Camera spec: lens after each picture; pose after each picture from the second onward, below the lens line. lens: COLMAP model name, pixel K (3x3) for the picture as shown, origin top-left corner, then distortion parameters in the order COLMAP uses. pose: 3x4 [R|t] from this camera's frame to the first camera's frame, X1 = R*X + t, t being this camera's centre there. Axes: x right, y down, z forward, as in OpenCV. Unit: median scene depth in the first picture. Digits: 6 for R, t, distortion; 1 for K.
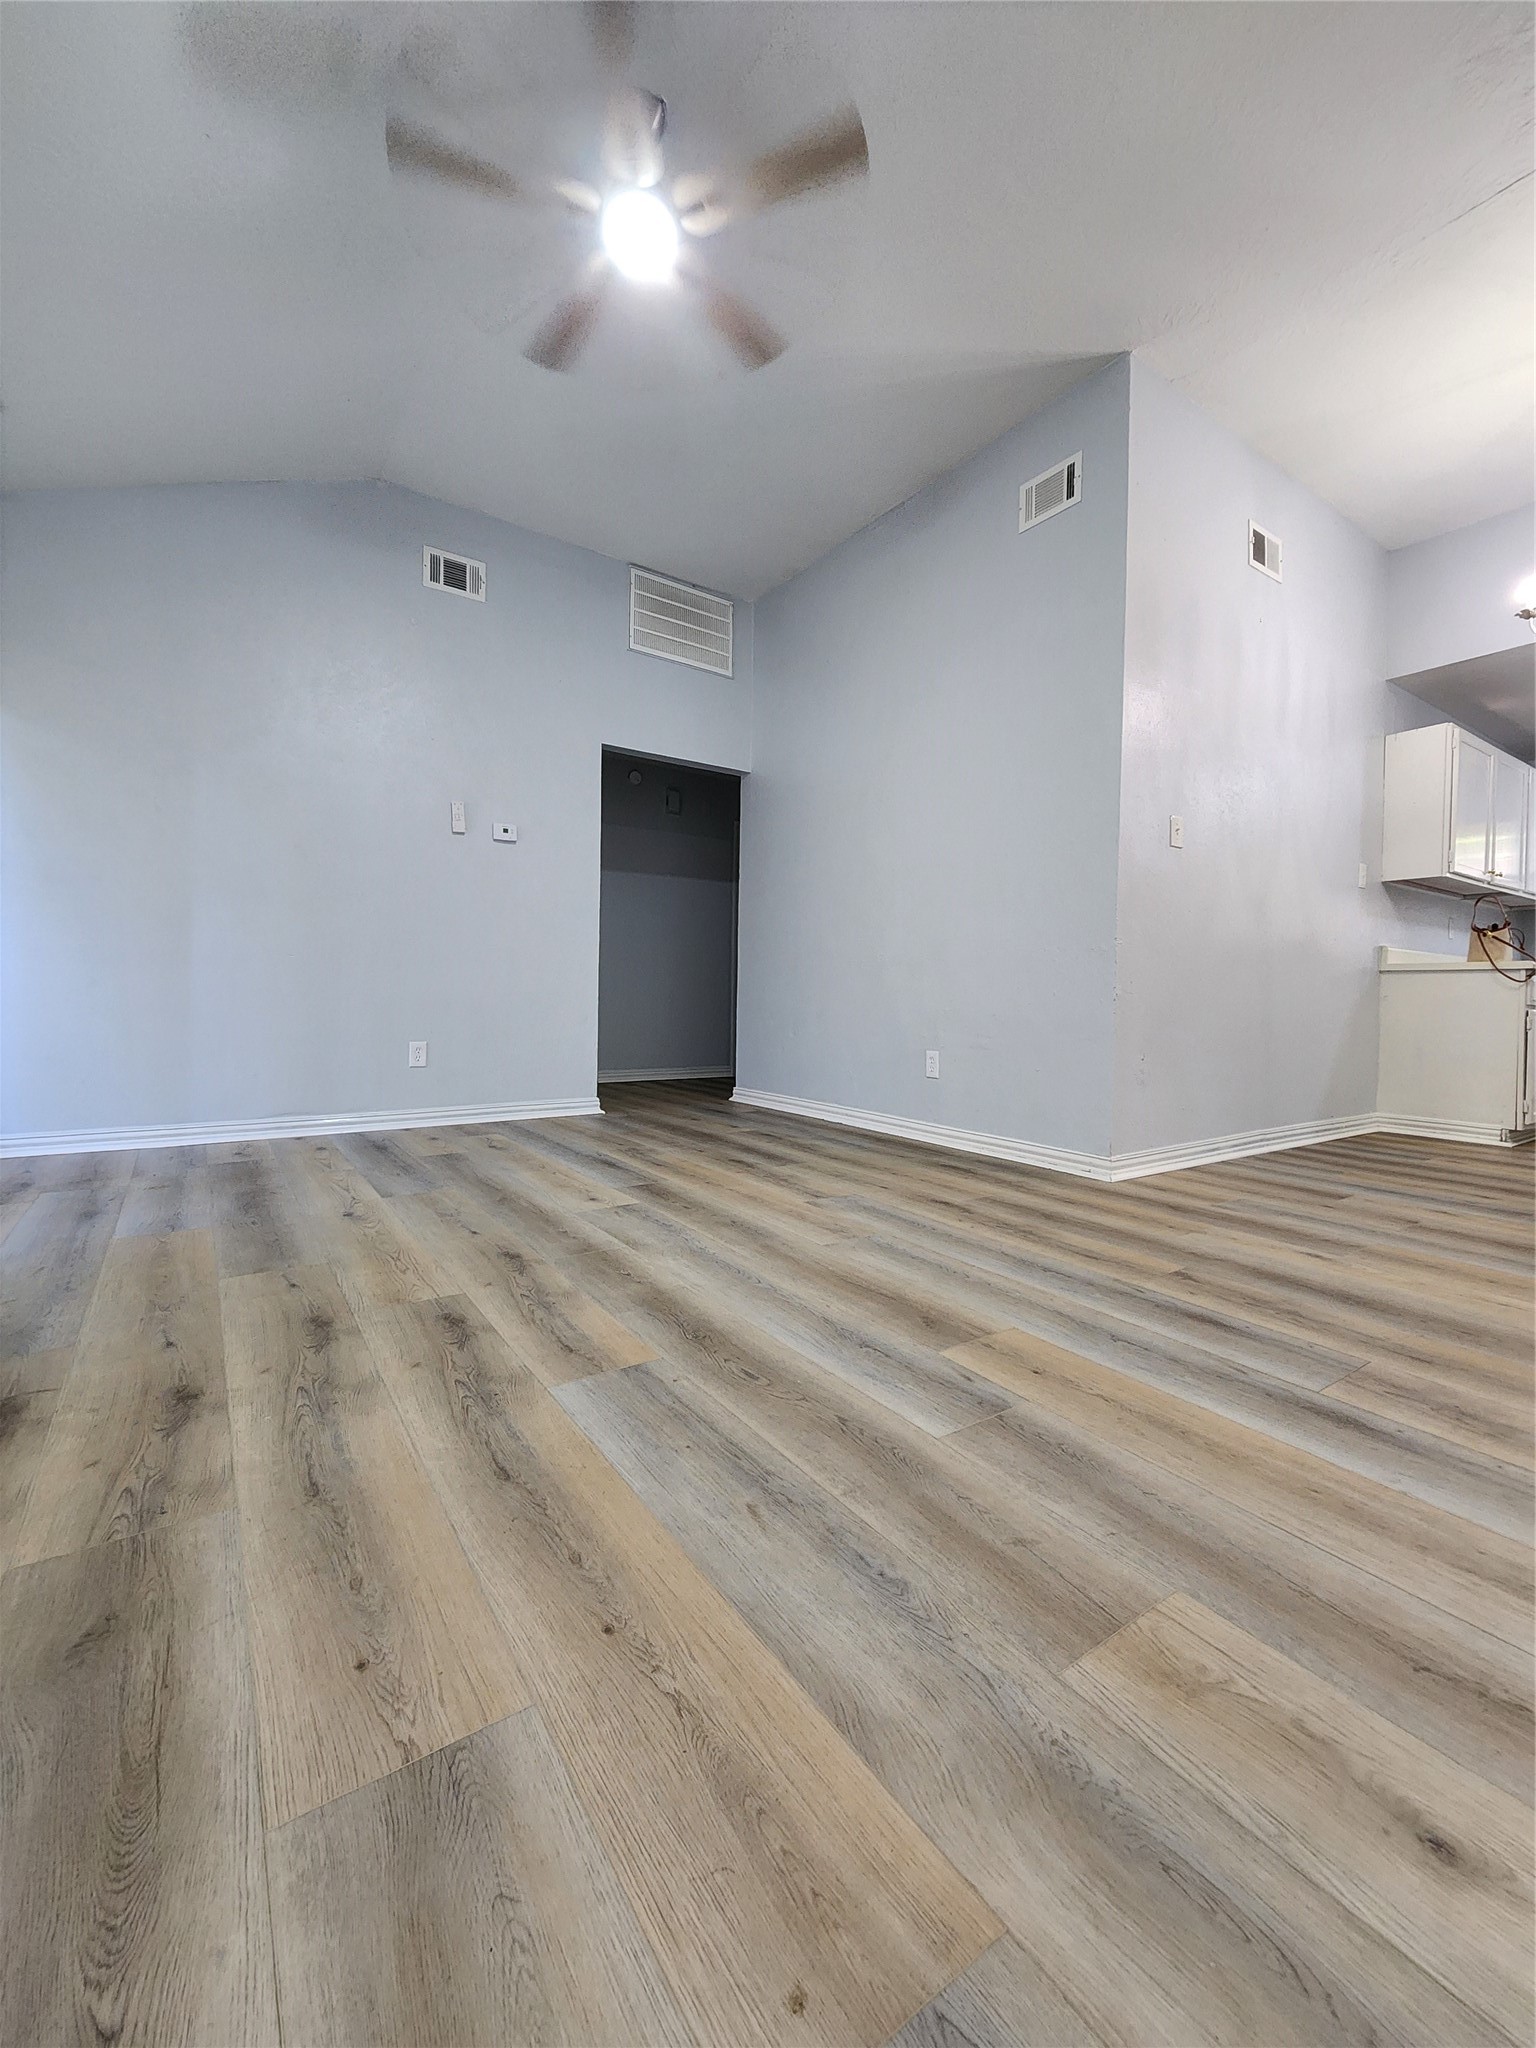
lens RADIAL K [[836.2, 0, 773.4], [0, 836.2, 1015.5], [0, 0, 1]] dist [-0.004897, 0.000312]
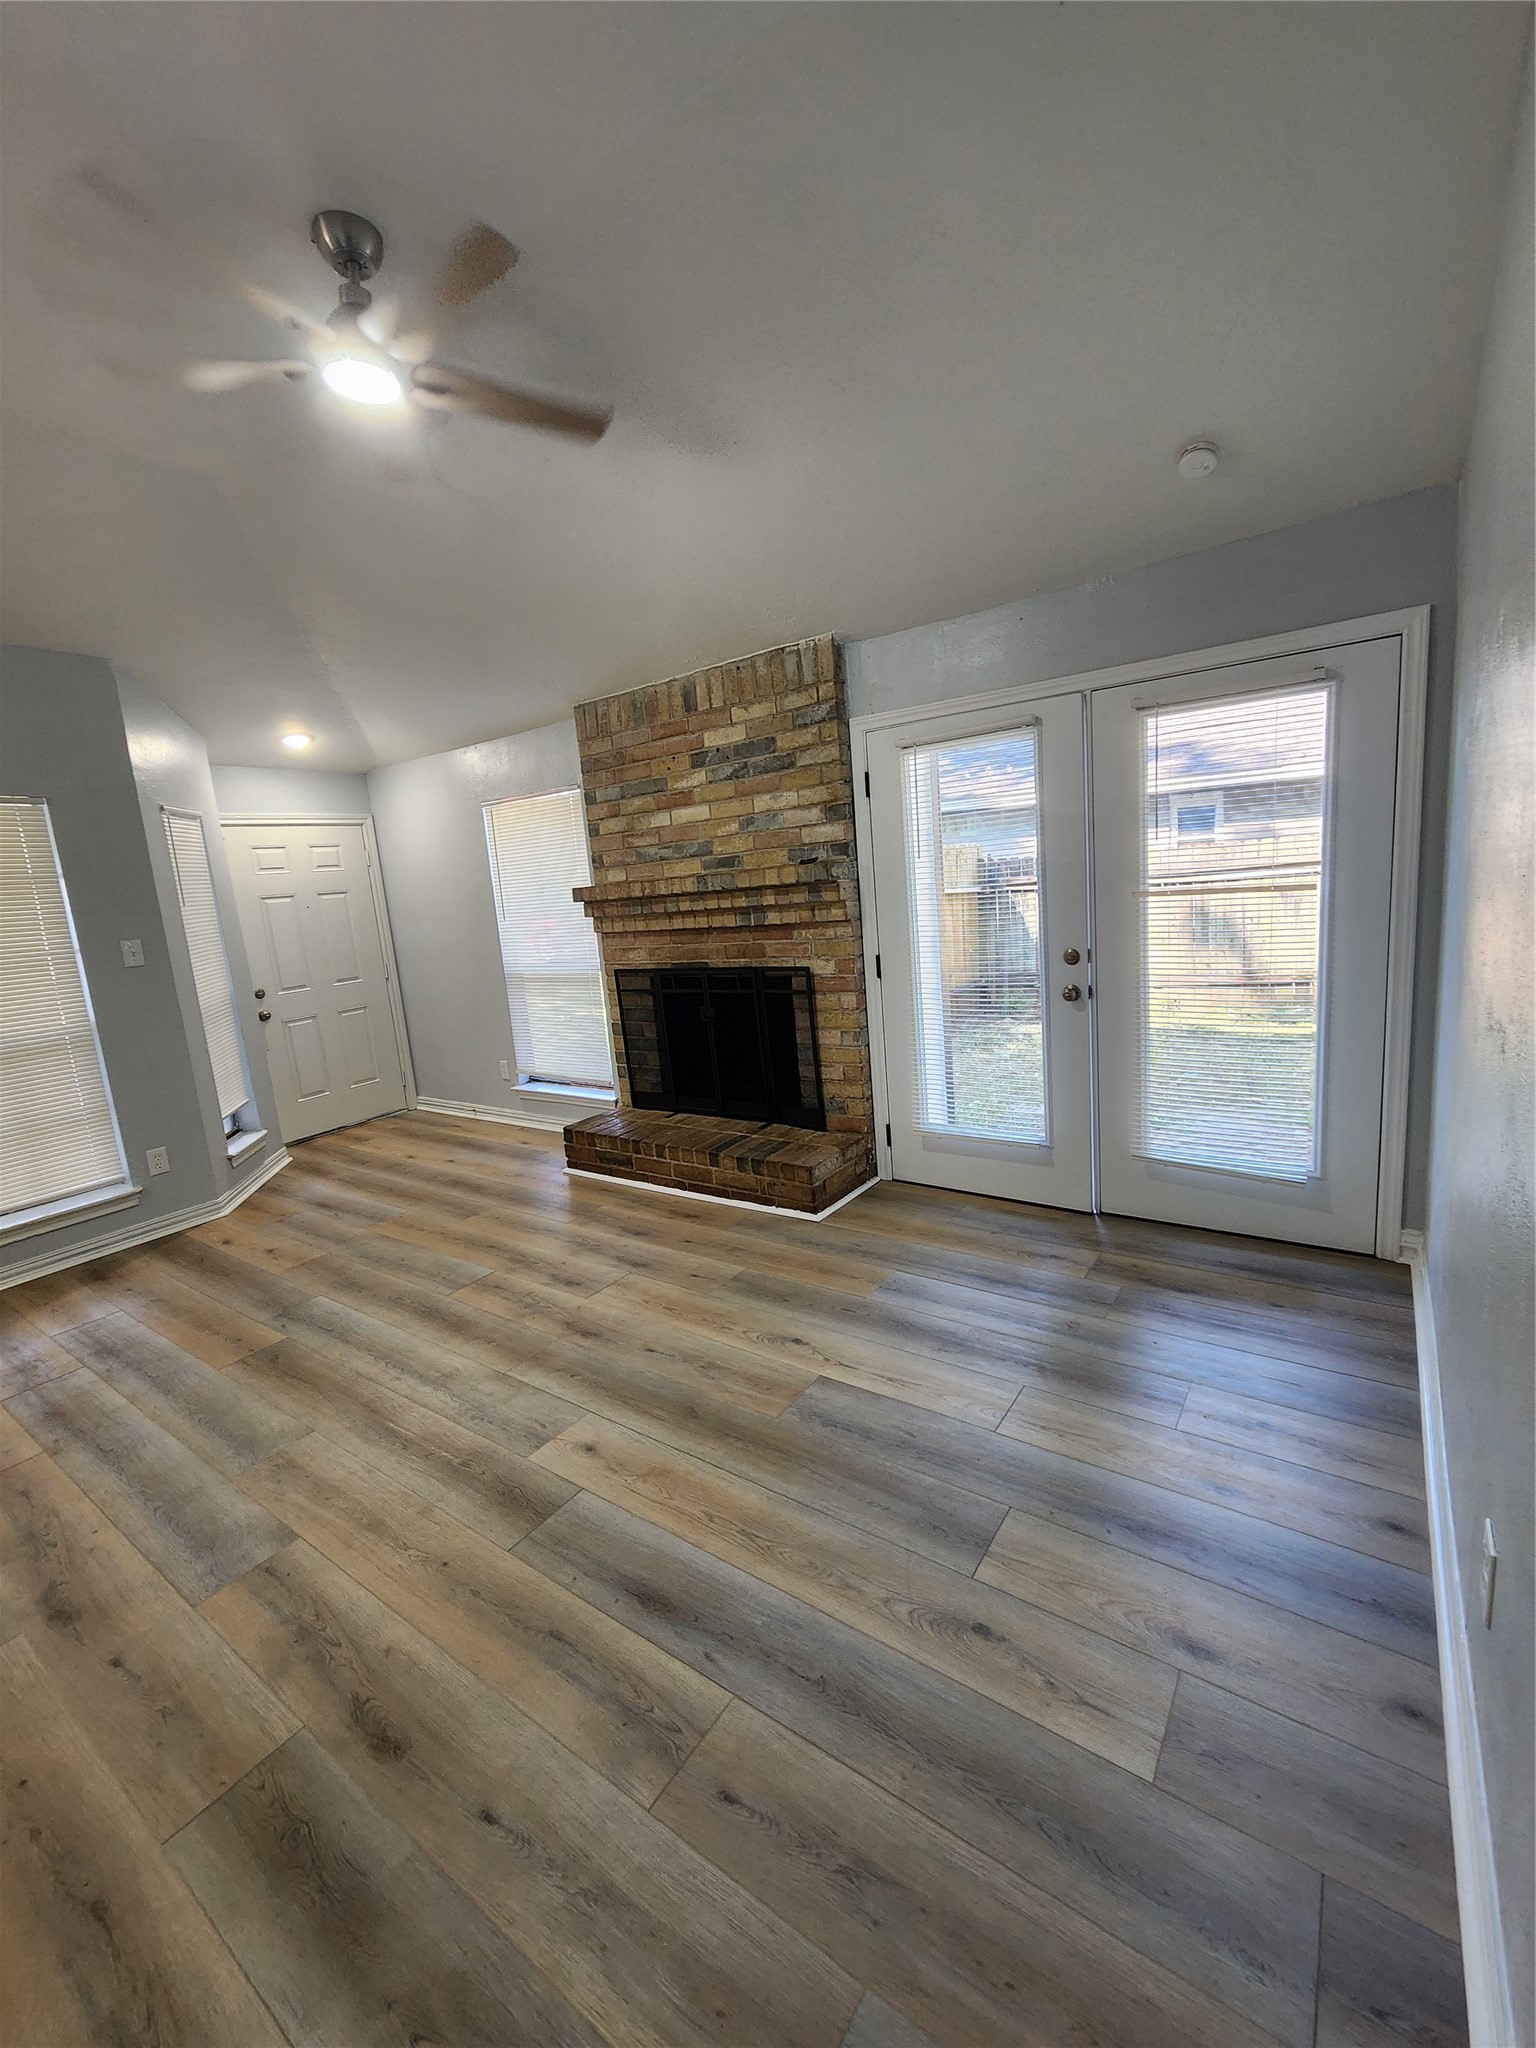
lens RADIAL K [[836.2, 0, 773.4], [0, 836.2, 1015.5], [0, 0, 1]] dist [-0.004897, 0.000312]
pose [[-0.936198, 0.116689, -0.331537, -0.255793], [0.057661, 0.981491, 0.182624, -0.520483], [0.346711, 0.151855, -0.925598, 2.751261]]
